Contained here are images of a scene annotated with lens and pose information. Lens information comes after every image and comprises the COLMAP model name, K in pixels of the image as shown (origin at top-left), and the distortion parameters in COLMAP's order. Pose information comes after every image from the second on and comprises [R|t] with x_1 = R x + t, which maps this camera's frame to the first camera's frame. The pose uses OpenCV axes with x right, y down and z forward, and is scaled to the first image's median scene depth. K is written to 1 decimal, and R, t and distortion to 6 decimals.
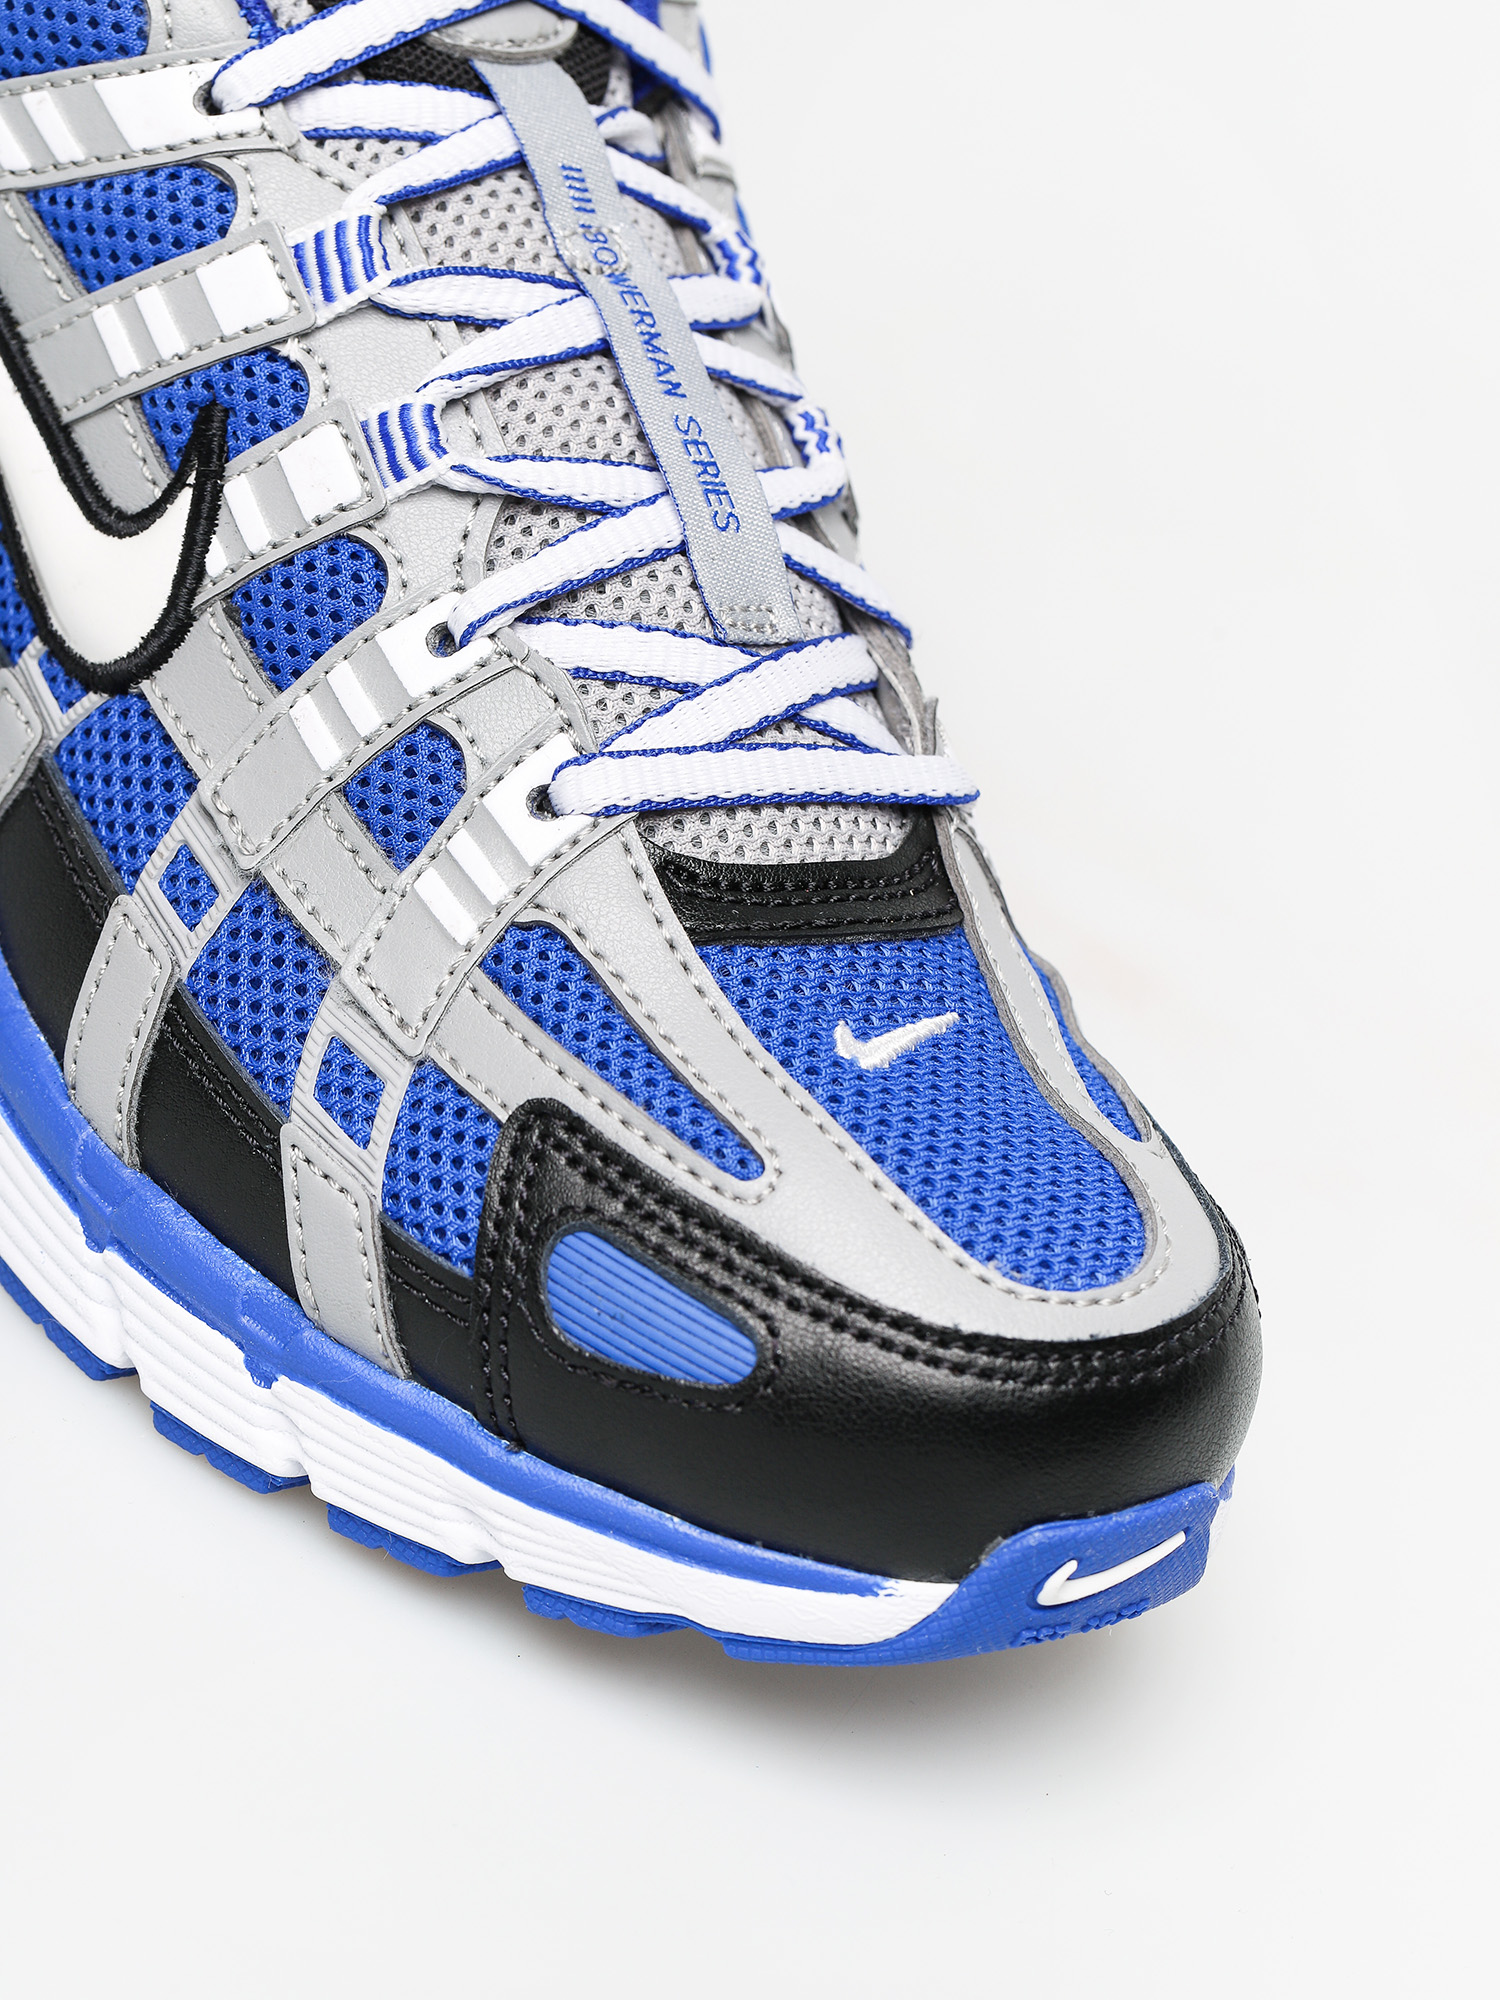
lens RADIAL K [[7482.4, 0, 750.0], [0, 7482.4, 1000.0], [0, 0, 1]] dist [-0.040368, 1.799488]
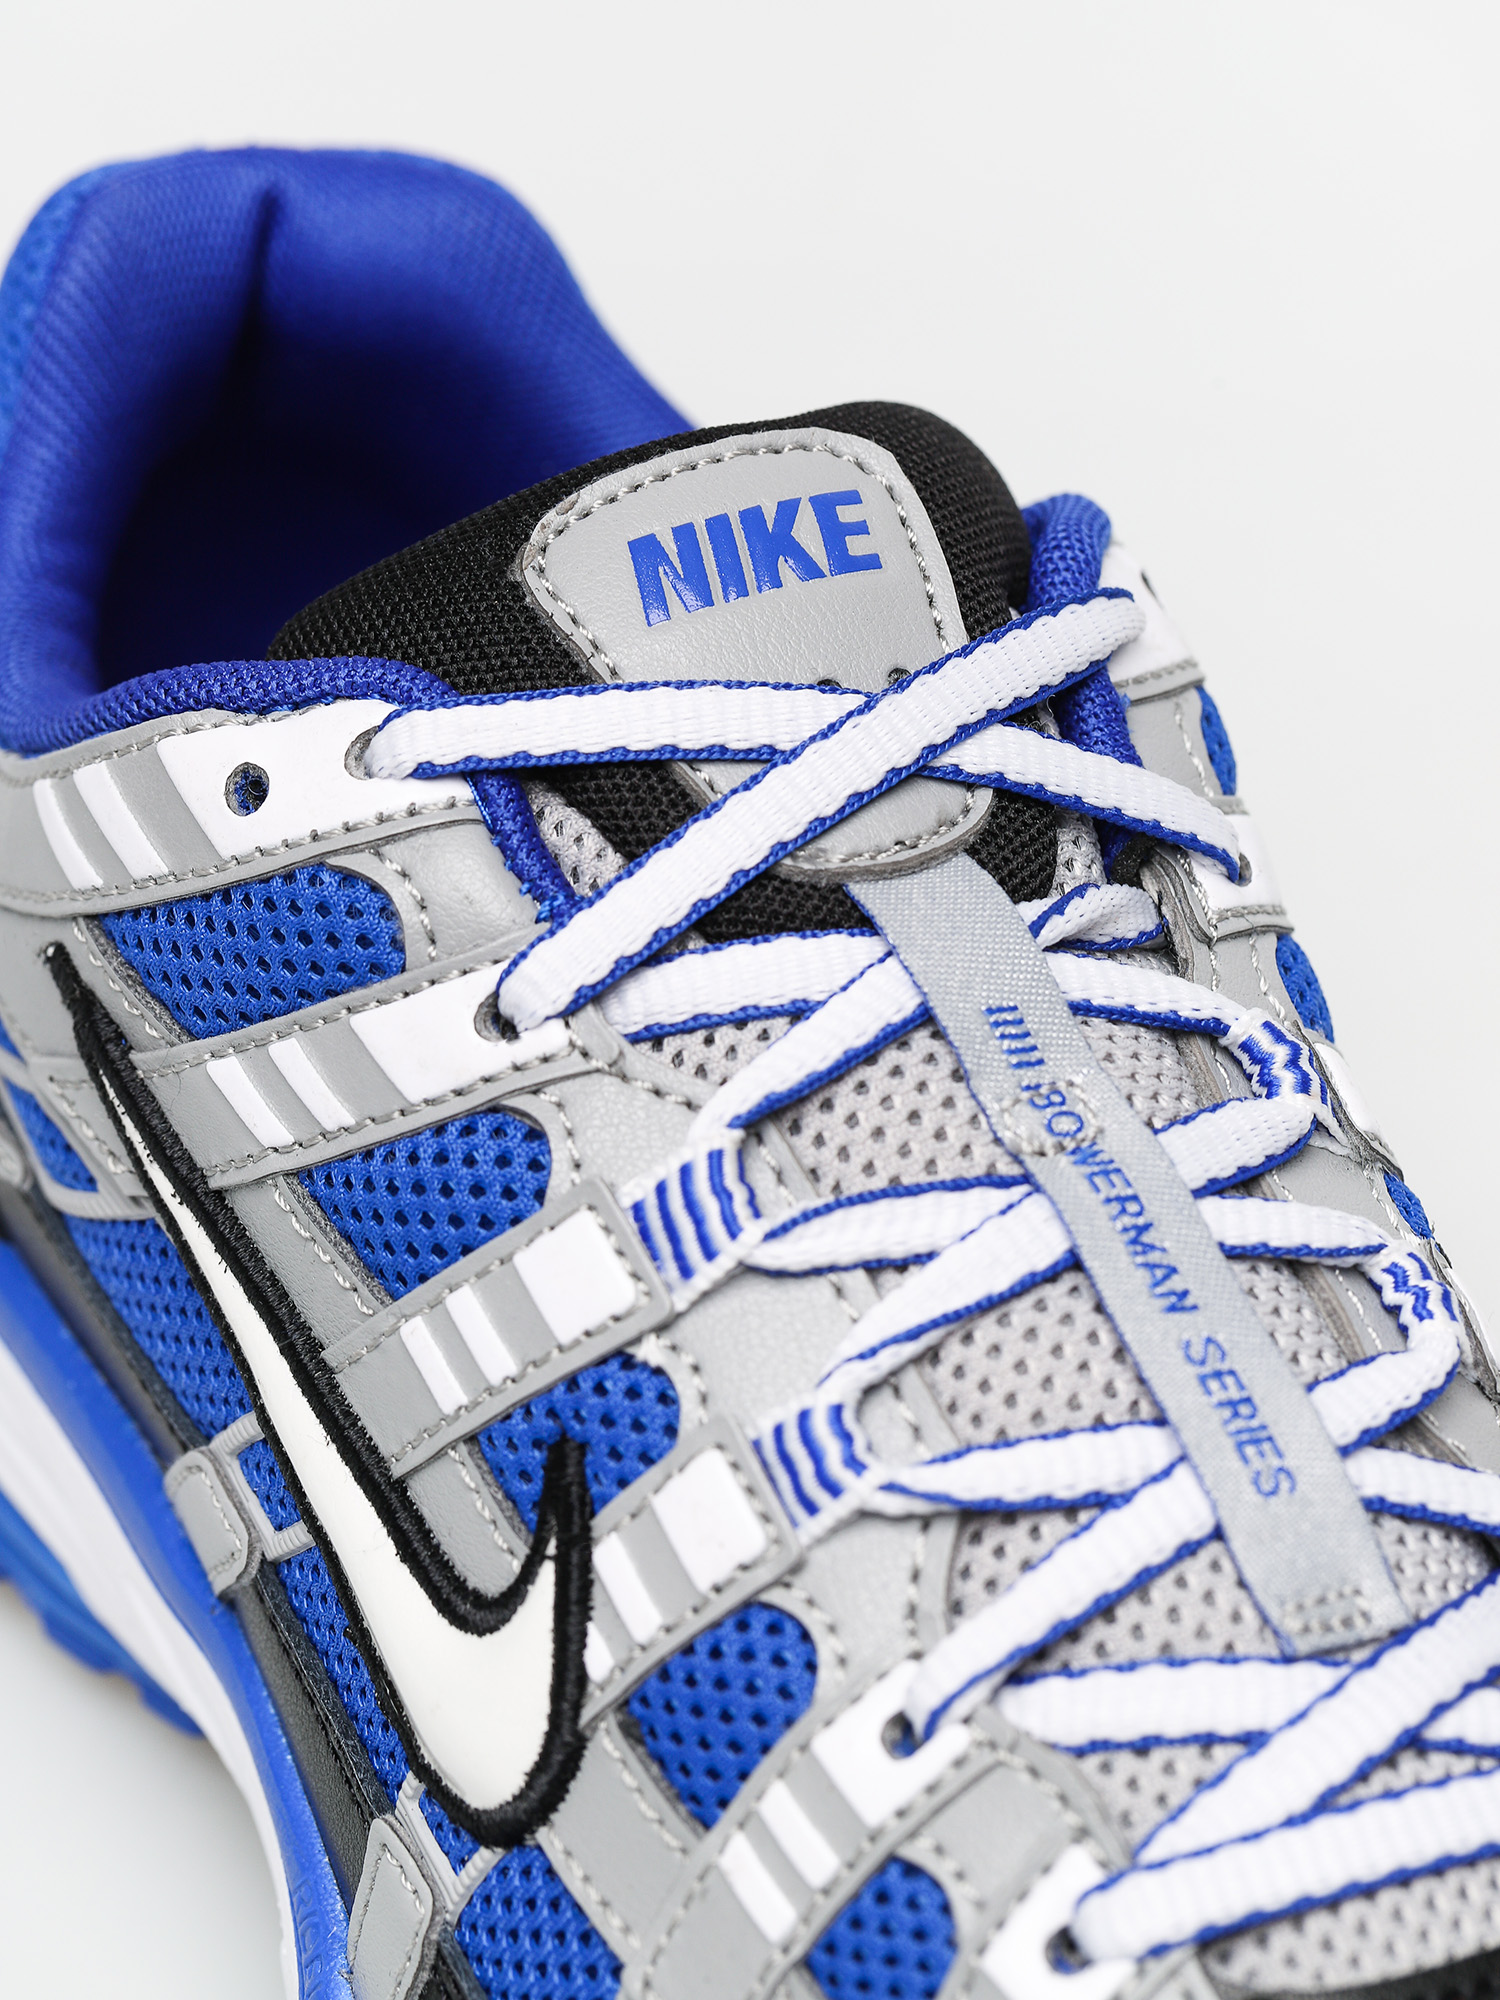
lens RADIAL K [[7482.4, 0, 750.0], [0, 7482.4, 1000.0], [0, 0, 1]] dist [-0.040368, 1.799488]
pose [[0.960260, -0.180595, -0.212804, 0.109094], [0.184315, 0.982864, -0.002400, -0.116400], [0.209591, -0.036918, 0.977092, 0.288288]]
